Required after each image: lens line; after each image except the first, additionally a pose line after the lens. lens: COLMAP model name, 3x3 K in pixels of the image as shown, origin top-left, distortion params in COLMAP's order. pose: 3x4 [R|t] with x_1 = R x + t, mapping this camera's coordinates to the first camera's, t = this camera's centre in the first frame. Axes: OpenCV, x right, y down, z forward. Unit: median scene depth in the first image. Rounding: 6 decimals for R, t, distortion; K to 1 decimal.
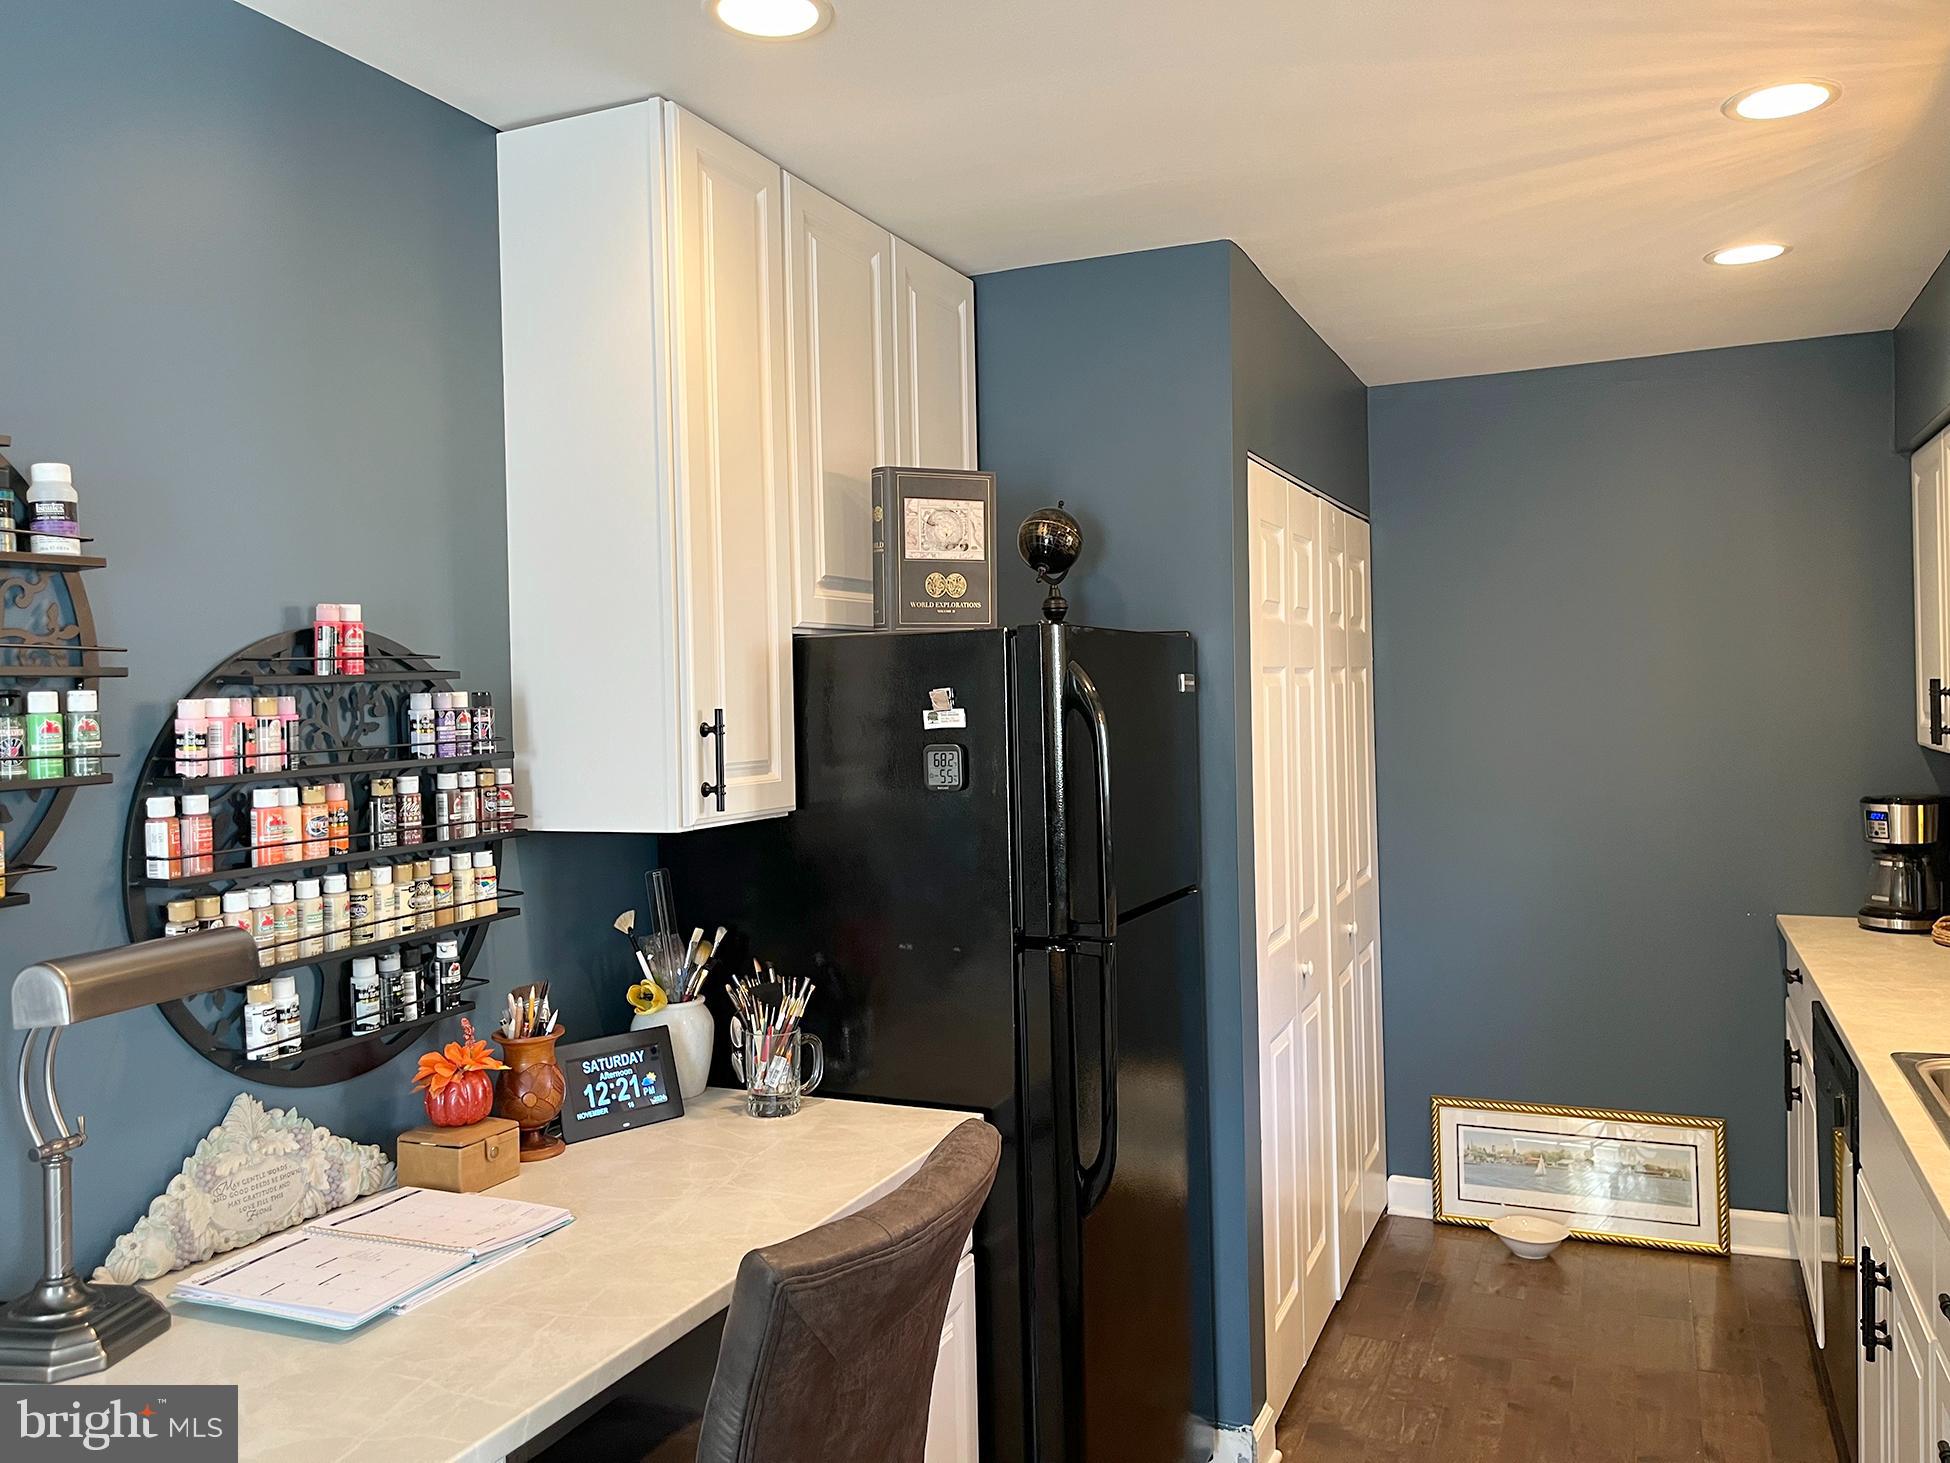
lens RADIAL K [[1472.8, 0, 970.7], [0, 1472.8, 720.8], [0, 0, 1]] dist [0.075079, -0.100641]
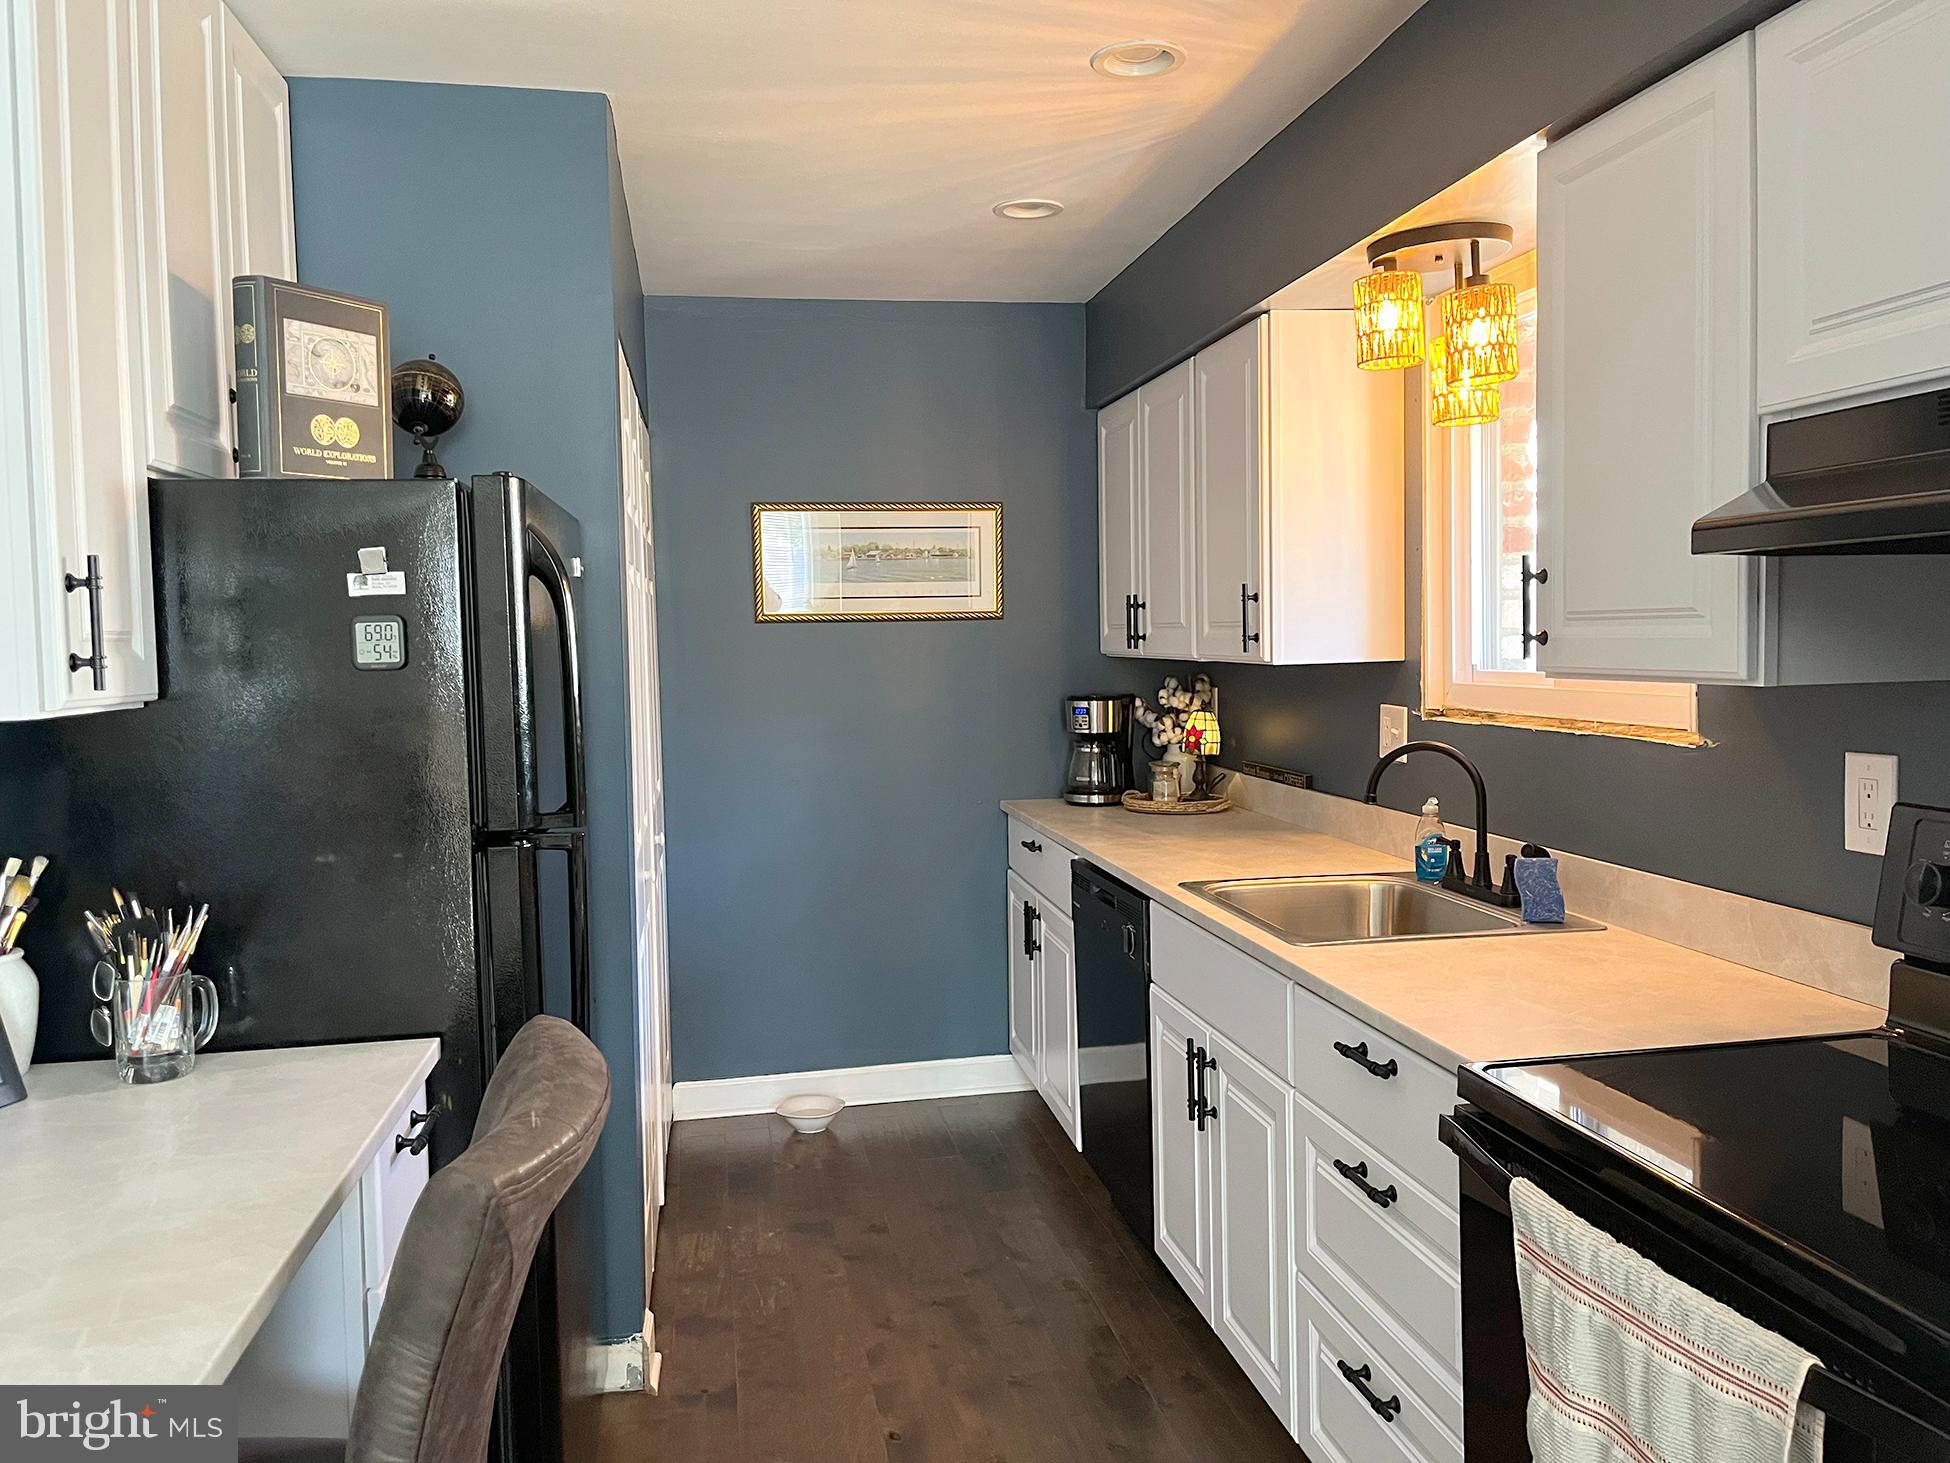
lens RADIAL K [[1472.4, 0, 975.0], [0, 1472.4, 731.5], [0, 0, 1]] dist [0.070763, -0.091253]
pose [[0.828190, -0.029779, 0.559655, -0.194849], [0.008576, 0.999144, 0.040473, 0.047354], [-0.560381, -0.028720, 0.827737, 0.093503]]
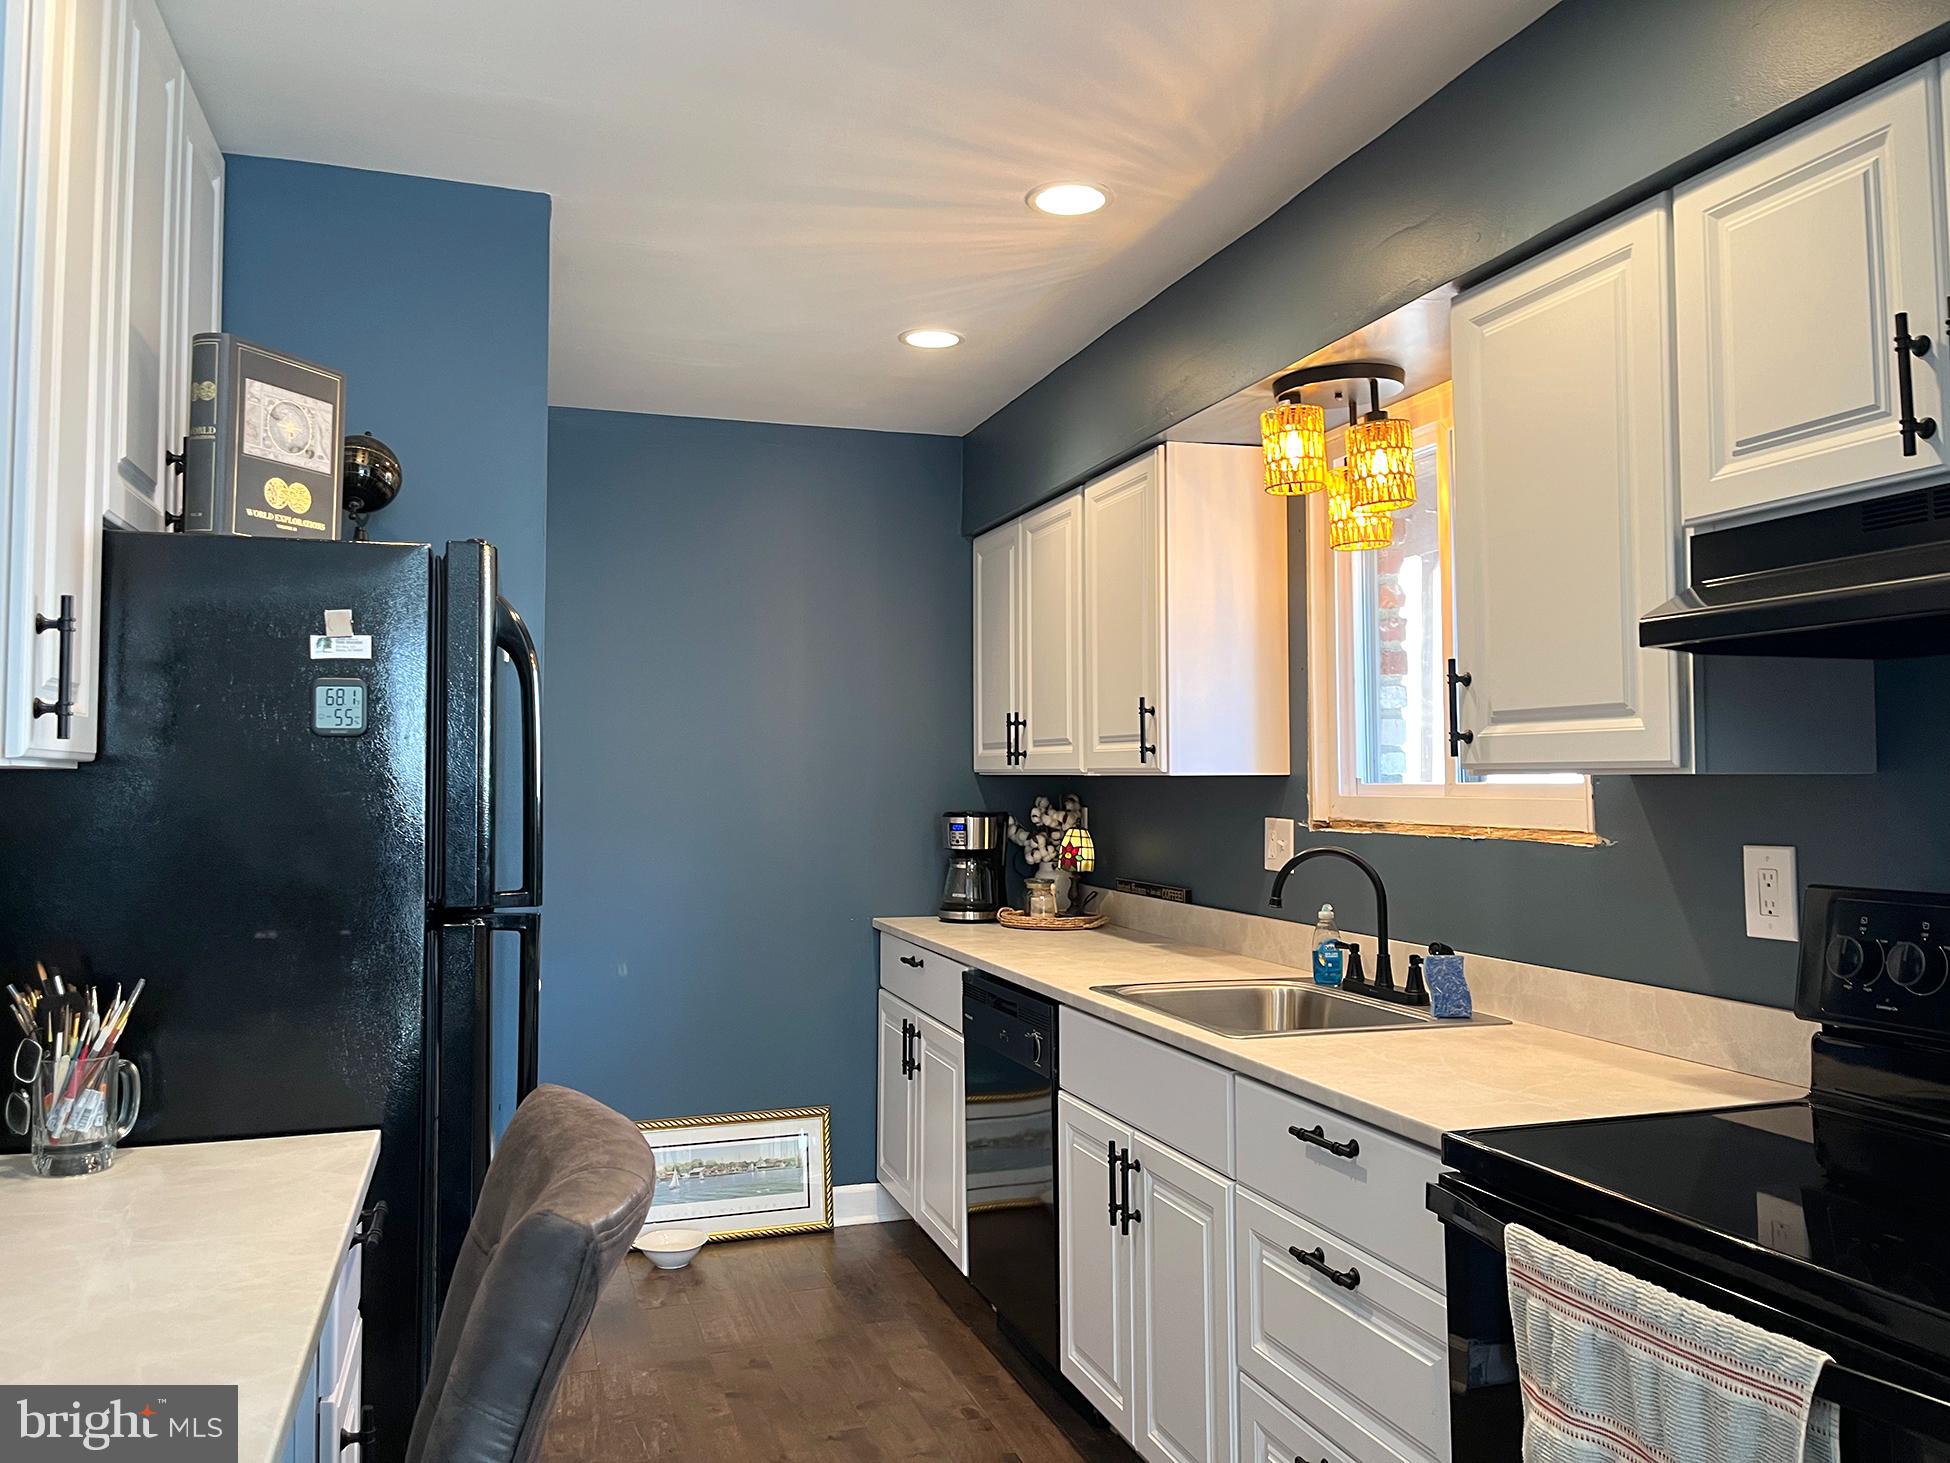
lens RADIAL K [[1472.8, 0, 970.7], [0, 1472.8, 720.8], [0, 0, 1]] dist [0.075079, -0.100641]
pose [[0.745889, 0.048209, 0.664324, -0.276682], [-0.006801, 0.997876, -0.064779, 0.082615], [-0.666036, 0.043800, 0.744633, 0.145784]]
